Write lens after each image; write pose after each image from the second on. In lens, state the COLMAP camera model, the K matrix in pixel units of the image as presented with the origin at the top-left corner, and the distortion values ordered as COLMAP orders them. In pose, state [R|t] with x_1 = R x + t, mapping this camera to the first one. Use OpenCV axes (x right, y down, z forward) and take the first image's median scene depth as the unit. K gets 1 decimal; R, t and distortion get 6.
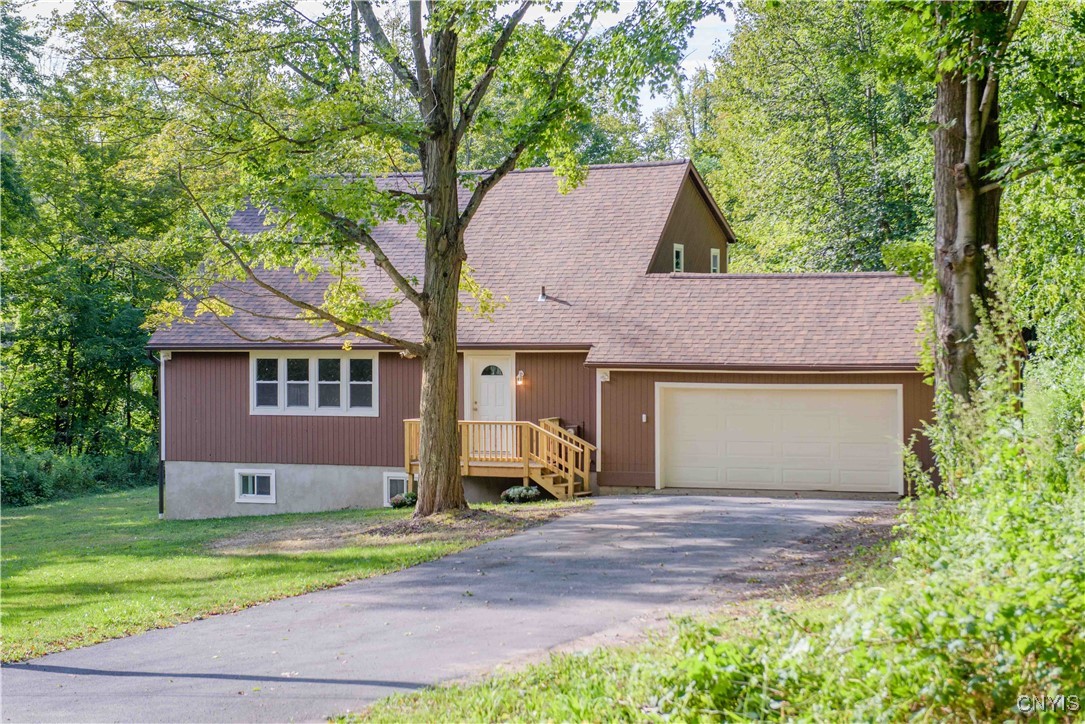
lens RADIAL K [[1954.7, 0, 537.9], [0, 1954.7, 364.4], [0, 0, 1]] dist [0.017300, 0.000000]
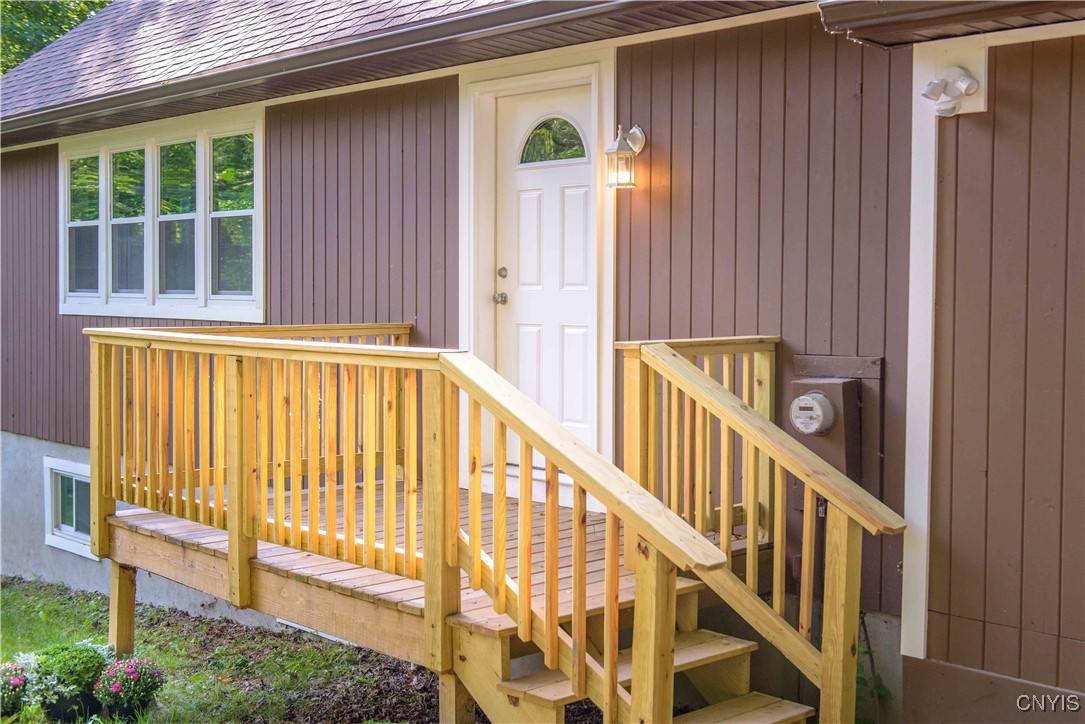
lens RADIAL K [[1403.5, 0, 520.8], [0, 1403.5, 312.2], [0, 0, 1]] dist [-0.001055, 0.000000]
pose [[0.889256, 0.012775, -0.457231, 0.052070], [-0.008818, 0.999903, 0.010786, 0.022320], [0.457325, -0.005559, 0.889282, 0.822479]]
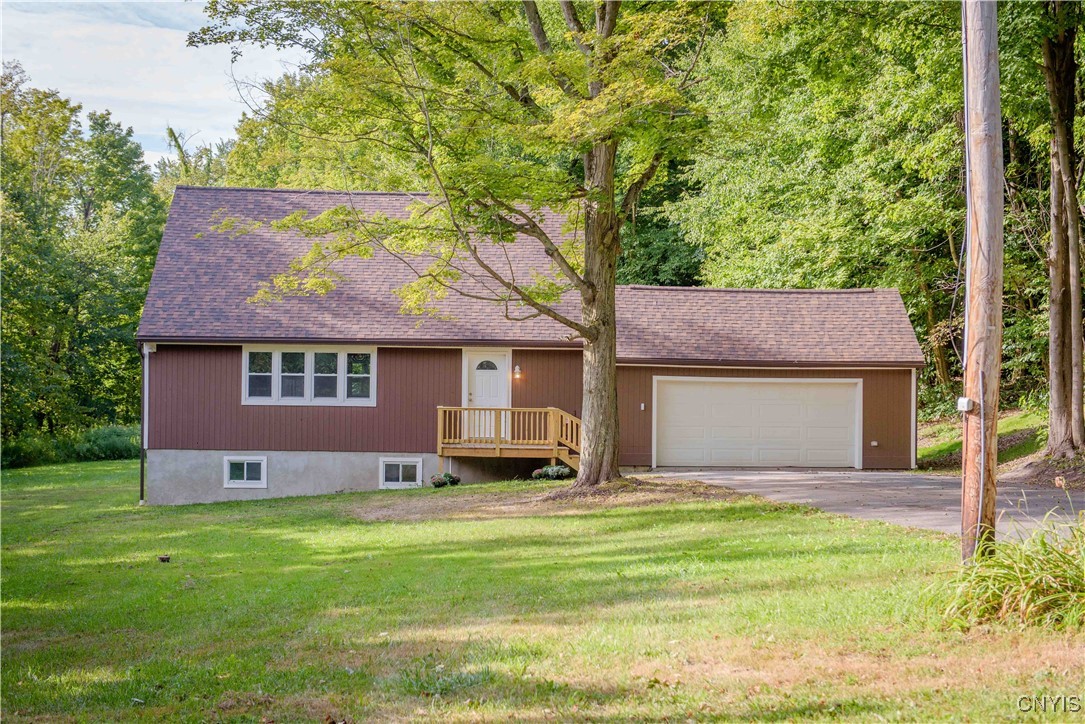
lens RADIAL K [[1571.3, 0, 544.9], [0, 1571.3, 361.3], [0, 0, 1]] dist [-0.019788, 0.000000]
pose [[0.917475, 0.021009, 0.397238, -0.342078], [-0.008092, 0.999383, -0.034164, 0.030603], [-0.397711, 0.028130, 0.917079, 0.157975]]
